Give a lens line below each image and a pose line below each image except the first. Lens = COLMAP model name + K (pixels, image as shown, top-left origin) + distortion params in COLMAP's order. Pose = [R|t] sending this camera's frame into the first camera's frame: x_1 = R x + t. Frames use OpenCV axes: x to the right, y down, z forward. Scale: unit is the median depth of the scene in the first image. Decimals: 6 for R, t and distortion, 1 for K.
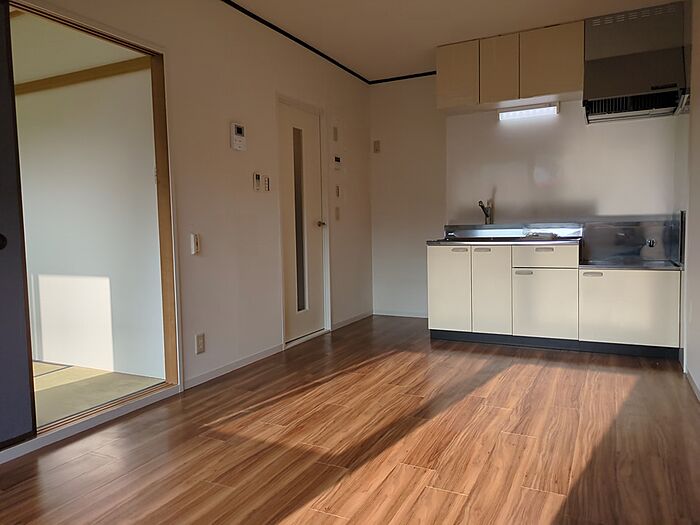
lens RADIAL K [[527.4, 0, 349.5], [0, 527.4, 261.4], [0, 0, 1]] dist [0.026493, -0.019750]
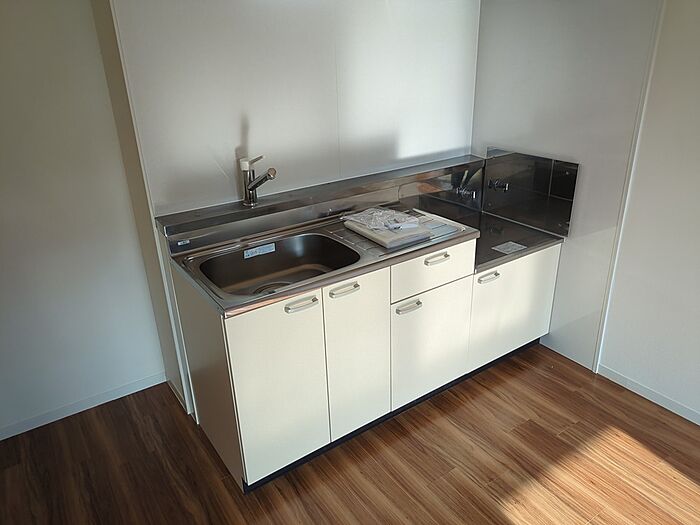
lens RADIAL K [[527.4, 0, 350.3], [0, 527.4, 262.6], [0, 0, 1]] dist [0.026493, -0.019750]
pose [[0.494563, -0.341515, 0.799234, -0.107769], [0.079530, 0.933491, 0.349670, -0.209256], [-0.865496, -0.109371, 0.488830, 0.789205]]
